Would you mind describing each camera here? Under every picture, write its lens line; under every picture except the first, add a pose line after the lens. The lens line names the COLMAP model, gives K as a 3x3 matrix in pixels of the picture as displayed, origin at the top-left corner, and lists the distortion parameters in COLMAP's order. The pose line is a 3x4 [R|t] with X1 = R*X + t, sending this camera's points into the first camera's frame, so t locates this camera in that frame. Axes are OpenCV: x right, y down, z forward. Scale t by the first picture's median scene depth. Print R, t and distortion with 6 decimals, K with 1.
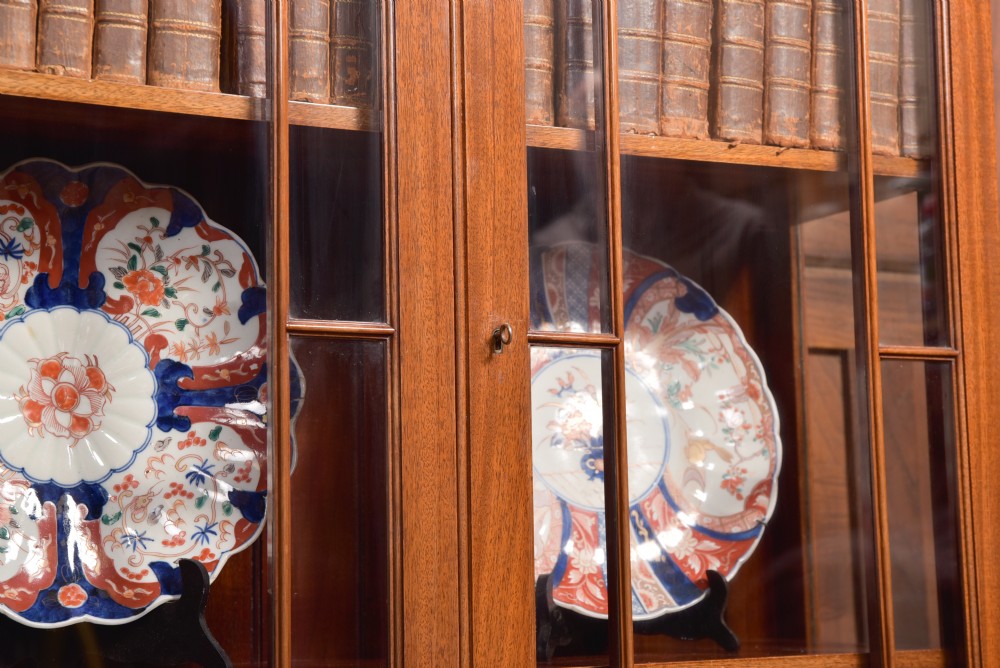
lens RADIAL K [[1837.6, 0, 500.0], [0, 1837.6, 334.0], [0, 0, 1]] dist [0.196068, 0.075801]
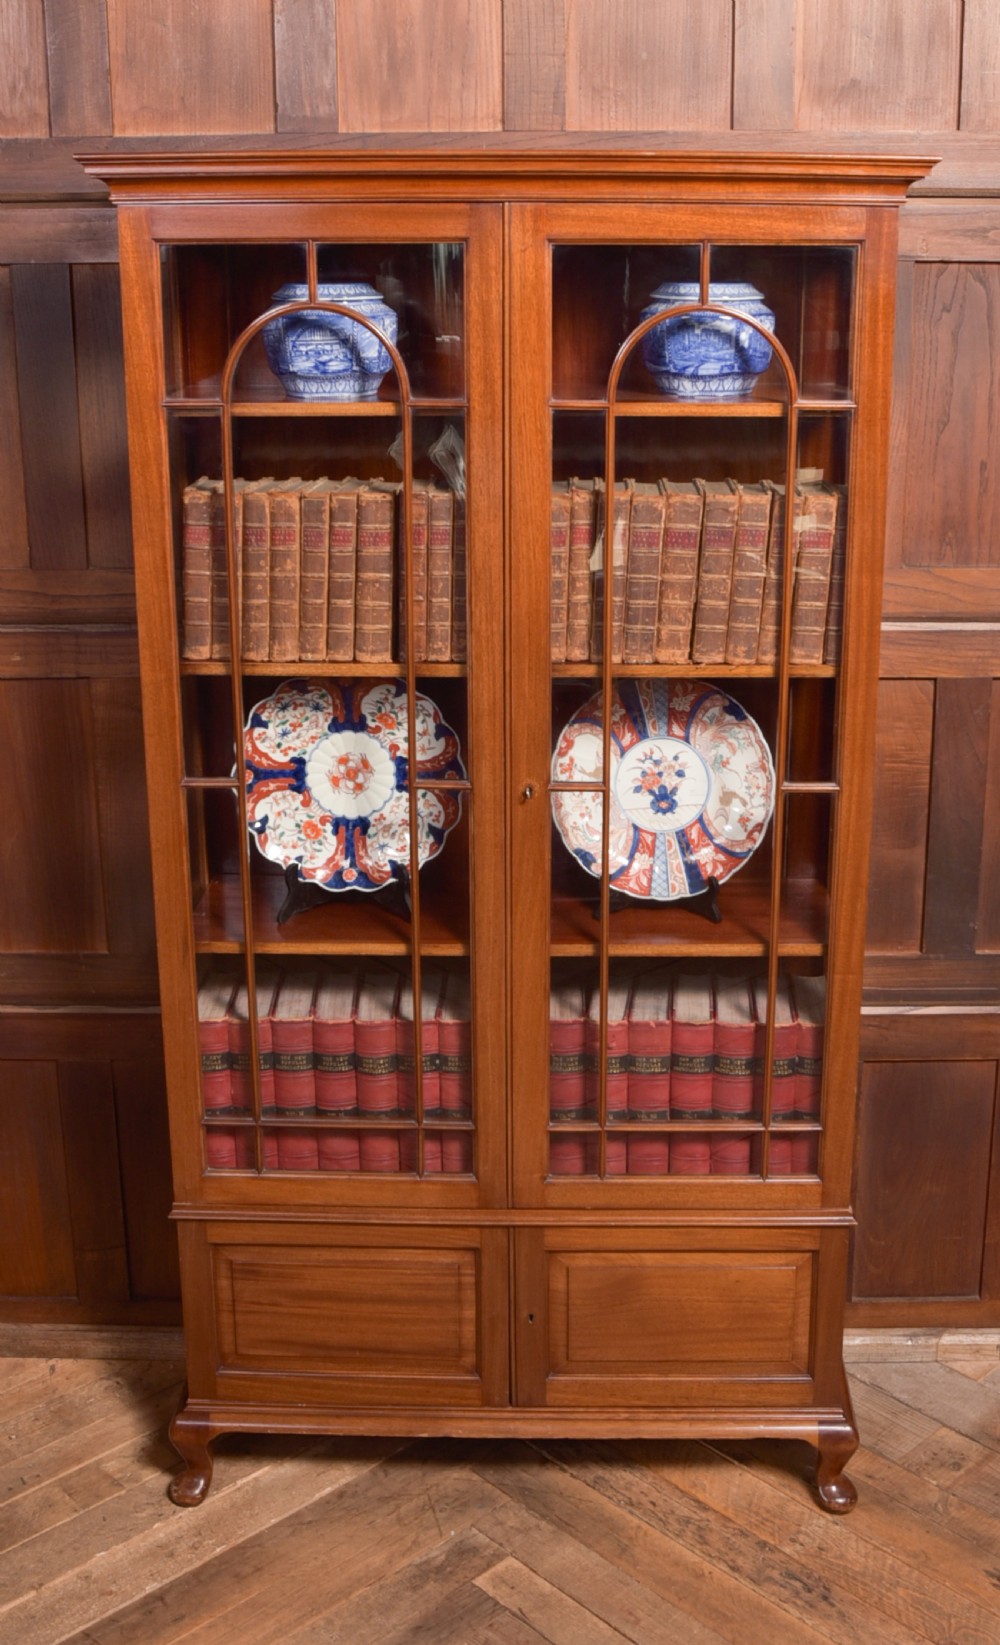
lens RADIAL K [[1900.7, 0, 560.3], [0, 1900.7, 738.2], [0, 0, 1]] dist [-0.080234, 0.005930]
pose [[0.887190, 0.146895, -0.437397, 0.832855], [0.037774, 0.921663, 0.386149, -0.763621], [0.459856, -0.359109, 0.812141, -0.525074]]
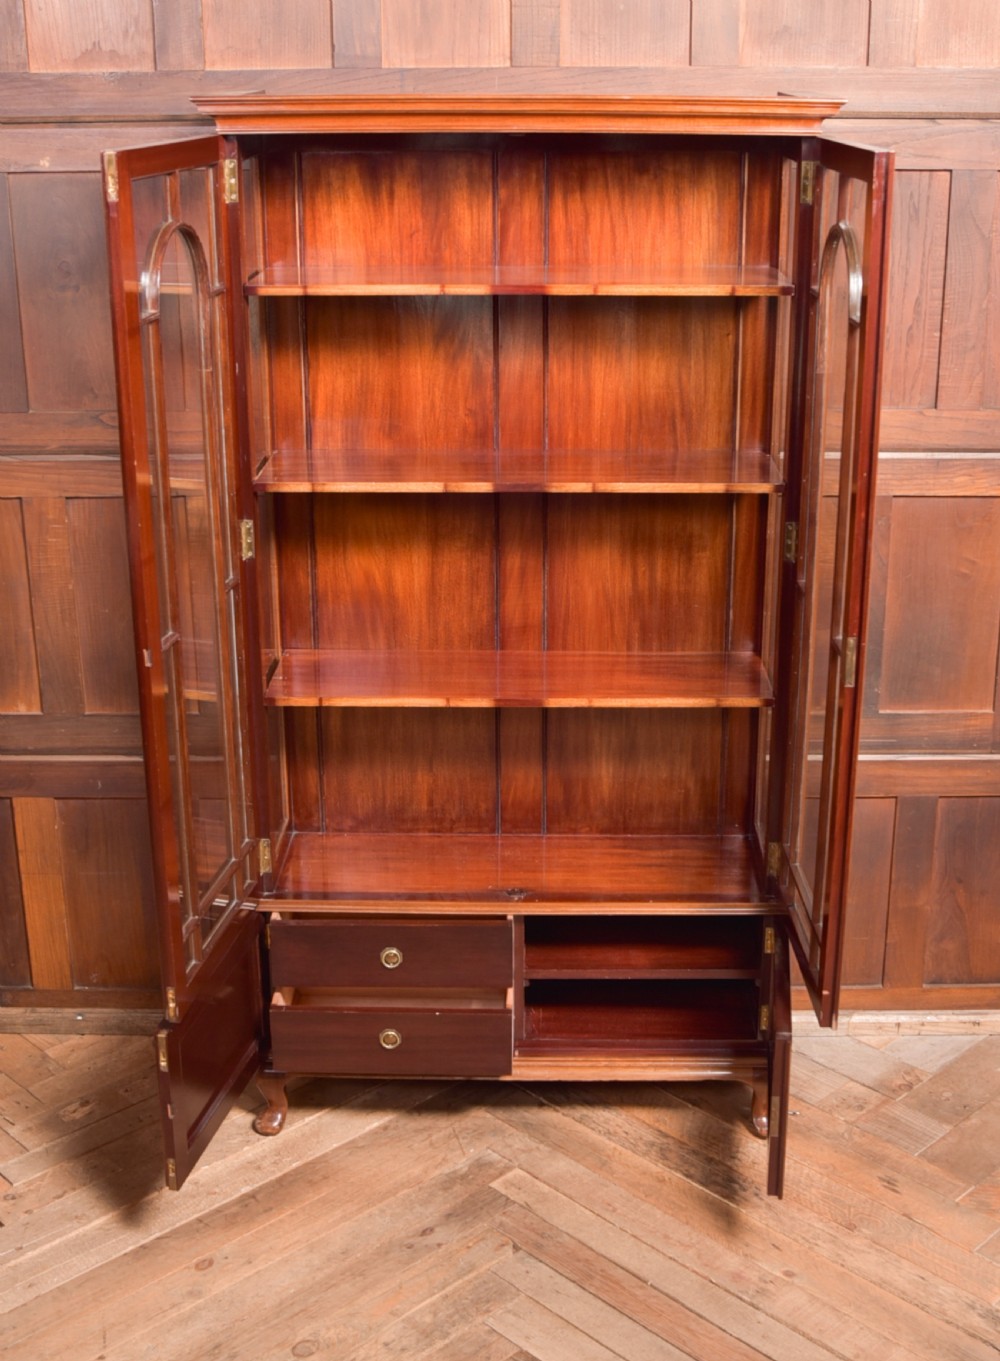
lens RADIAL K [[1806.6, 0, 535.7], [0, 1806.6, 687.8], [0, 0, 1]] dist [-0.110850, 0.058432]
pose [[0.889029, 0.175099, -0.423047, 1.008957], [0.036777, 0.893686, 0.447183, -0.913944], [0.456372, -0.413117, 0.788073, -0.933663]]
